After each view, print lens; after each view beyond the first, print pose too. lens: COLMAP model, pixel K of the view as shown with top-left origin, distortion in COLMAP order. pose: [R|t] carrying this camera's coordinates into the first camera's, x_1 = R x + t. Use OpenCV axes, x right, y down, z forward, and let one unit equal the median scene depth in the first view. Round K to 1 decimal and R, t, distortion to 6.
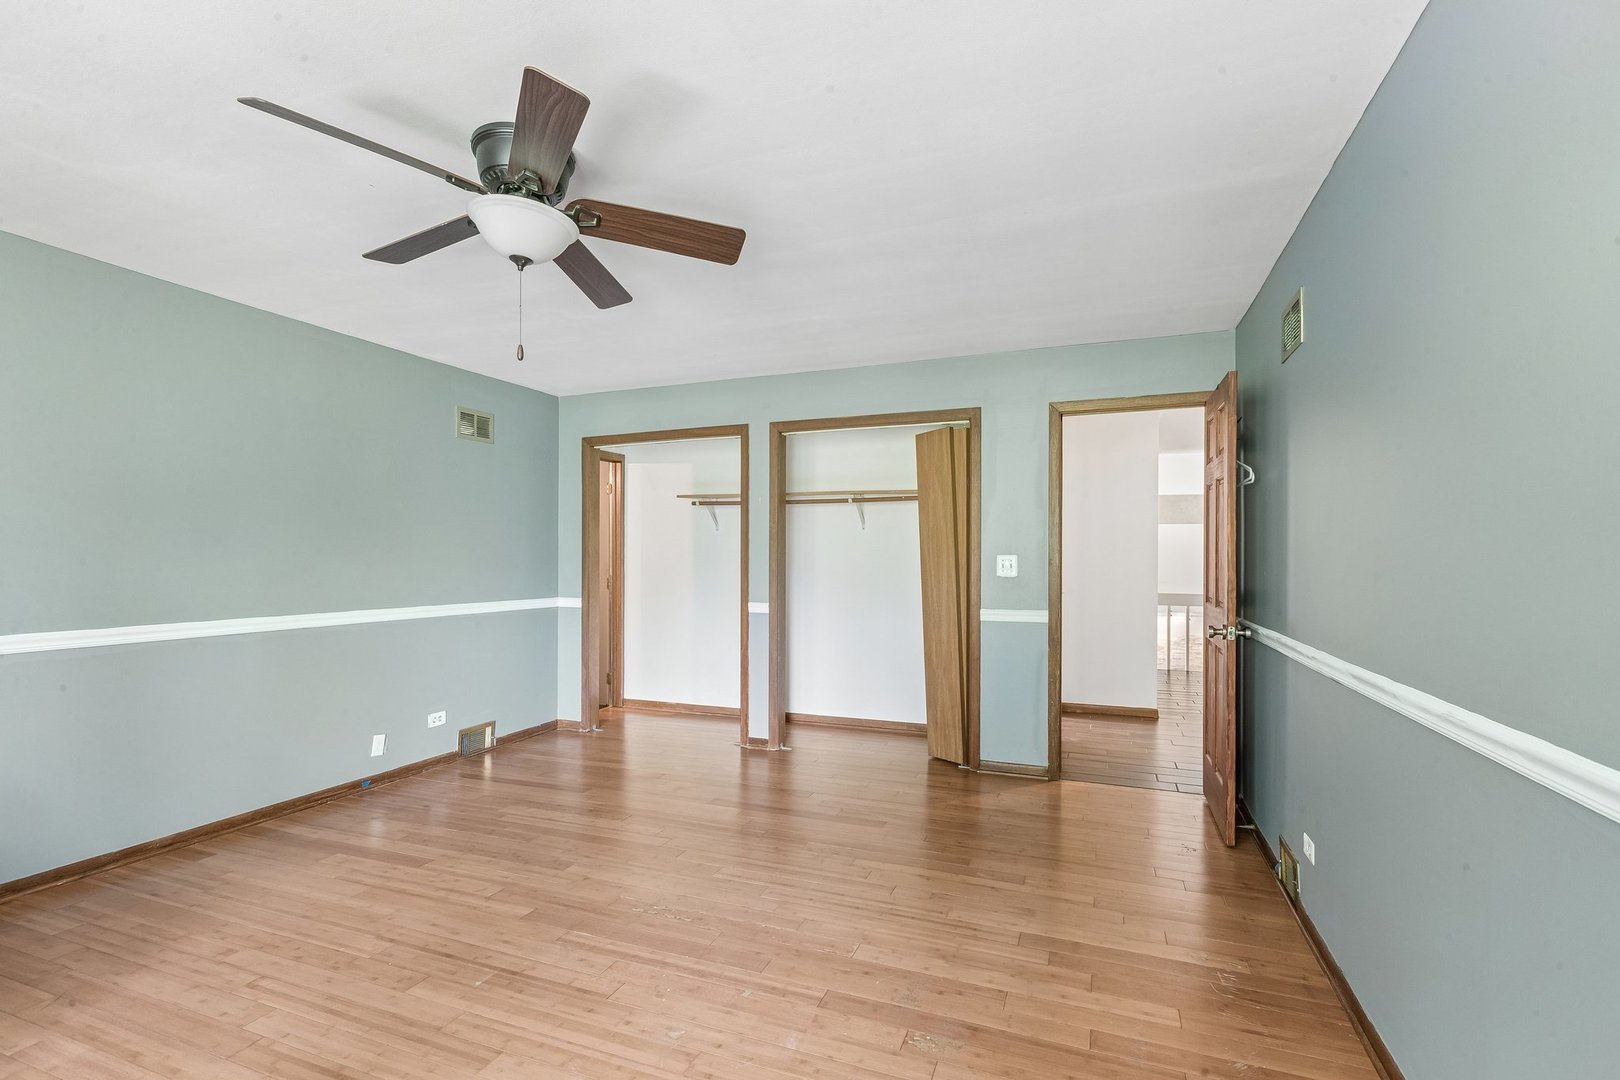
lens RADIAL K [[726.9, 0, 810.7], [0, 726.9, 544.0], [0, 0, 1]] dist [0.003193, -0.000999]
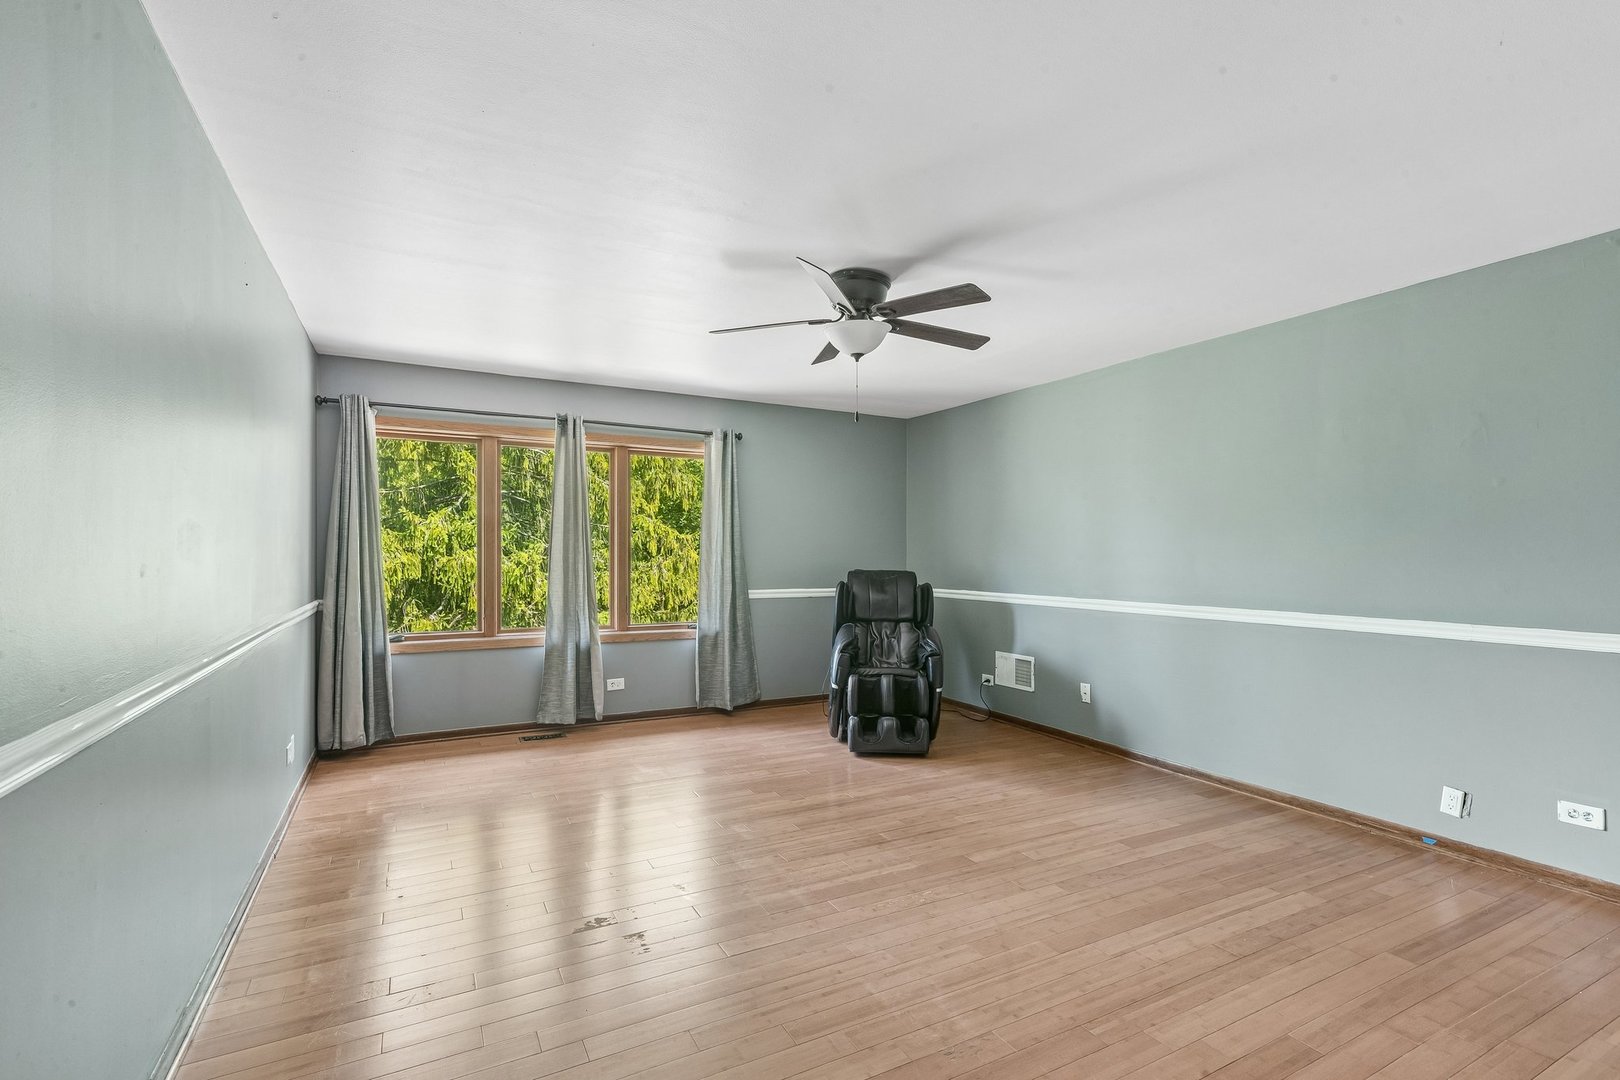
lens RADIAL K [[726.9, 0, 810.7], [0, 726.9, 544.0], [0, 0, 1]] dist [0.003193, -0.000999]
pose [[-0.644196, -0.018879, -0.764627, 0.627738], [0.011824, 0.999330, -0.034636, 0.039316], [0.764769, -0.031353, -0.643541, 1.462488]]
